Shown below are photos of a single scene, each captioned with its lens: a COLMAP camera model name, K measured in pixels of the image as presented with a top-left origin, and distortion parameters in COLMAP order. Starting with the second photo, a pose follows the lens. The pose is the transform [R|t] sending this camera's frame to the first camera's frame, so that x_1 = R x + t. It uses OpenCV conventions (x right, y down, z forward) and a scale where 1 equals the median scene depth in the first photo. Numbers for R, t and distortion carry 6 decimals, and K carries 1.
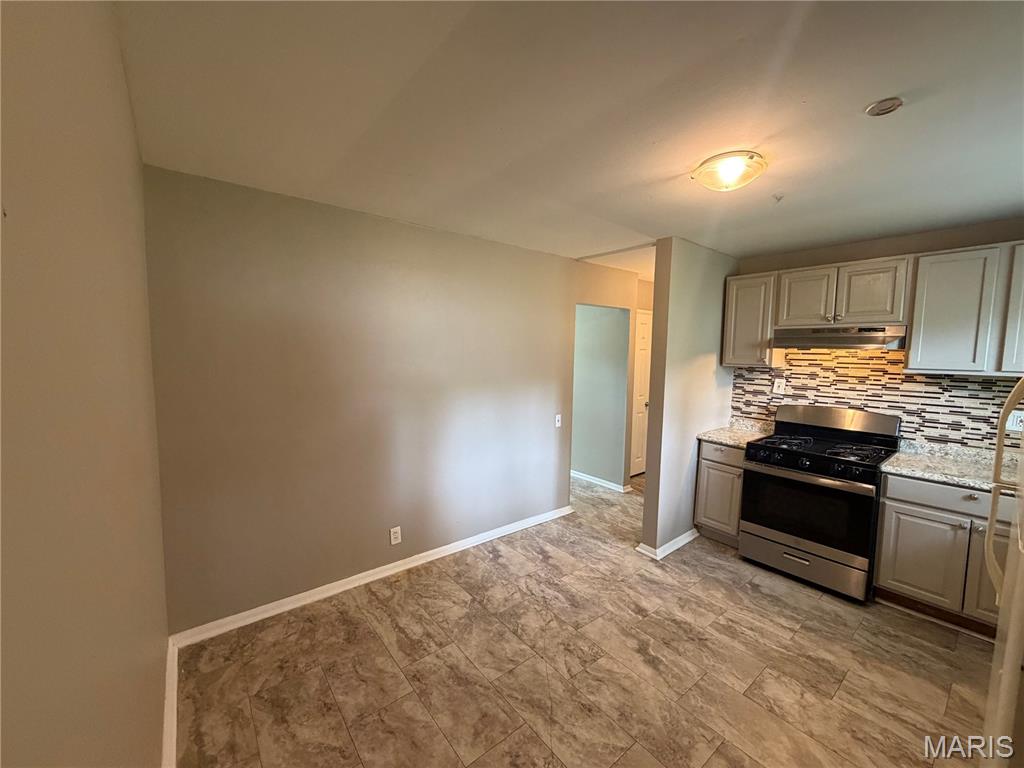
lens RADIAL K [[407.7, 0, 508.6], [0, 407.7, 384.5], [0, 0, 1]] dist [0.000061, -0.000049]
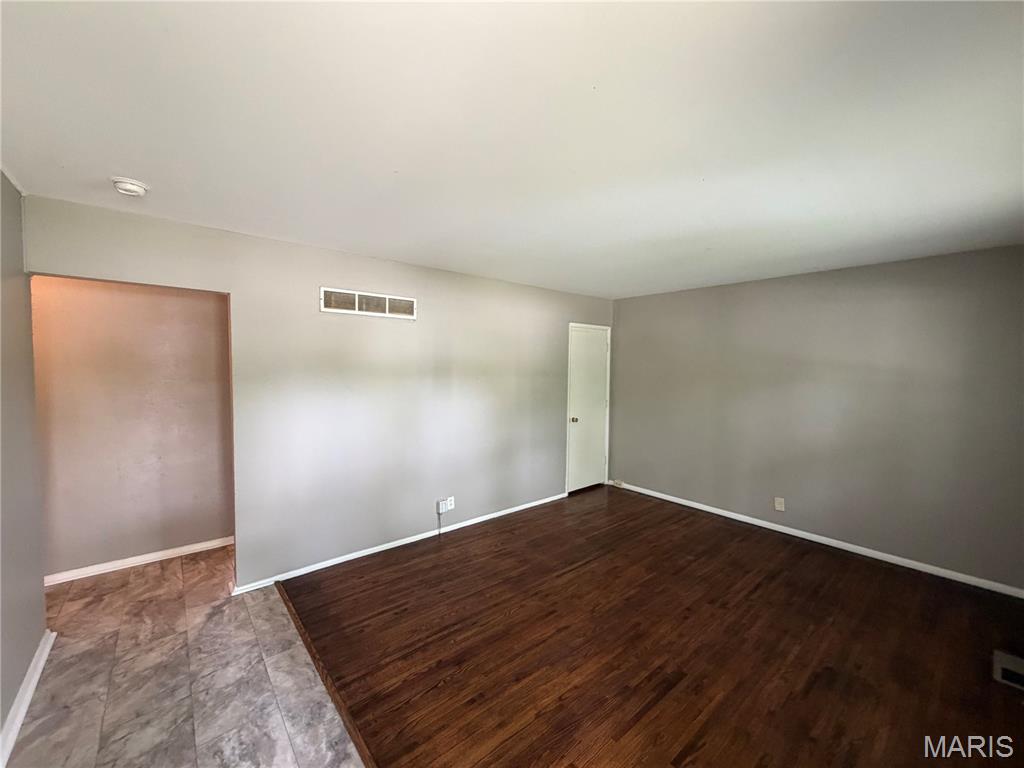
lens RADIAL K [[407.7, 0, 508.6], [0, 407.7, 384.5], [0, 0, 1]] dist [0.000061, -0.000049]
pose [[-0.999415, -0.023737, -0.024620, -0.433056], [-0.026855, 0.990451, 0.135227, -0.212346], [0.021175, 0.135809, -0.990509, 2.376895]]
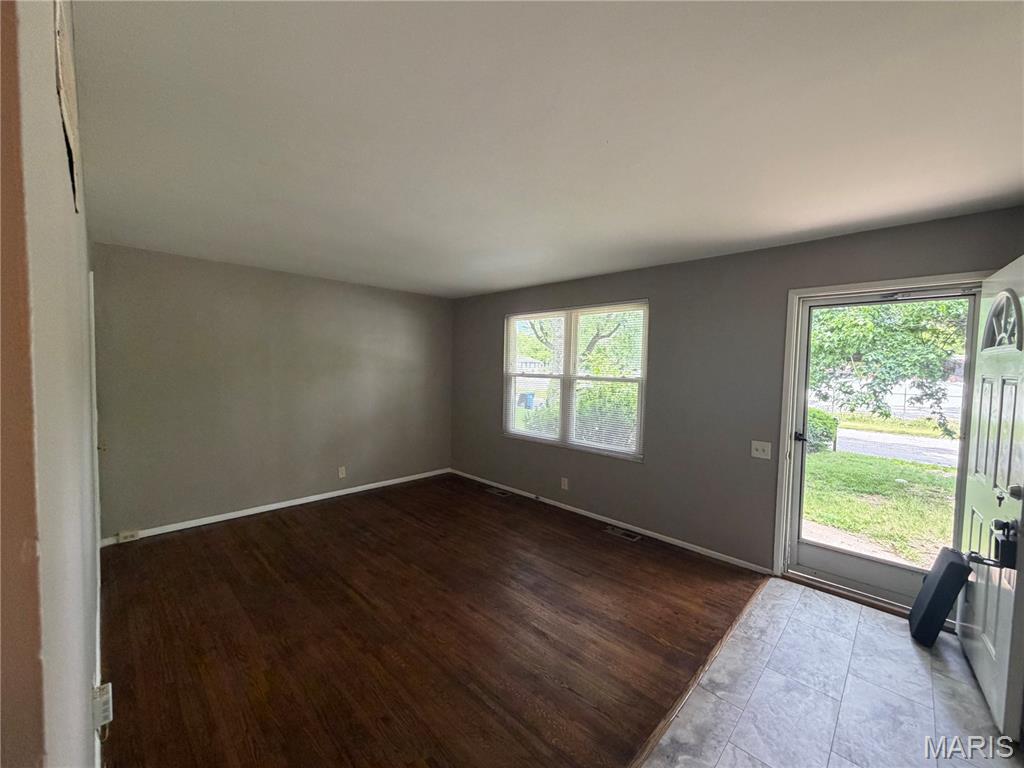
lens RADIAL K [[407.7, 0, 508.6], [0, 407.7, 384.5], [0, 0, 1]] dist [0.000061, -0.000049]
pose [[0.111875, 0.033210, -0.993167, 0.310042], [-0.102939, 0.994452, 0.021658, -0.107059], [0.988376, 0.099812, 0.114673, 1.517801]]
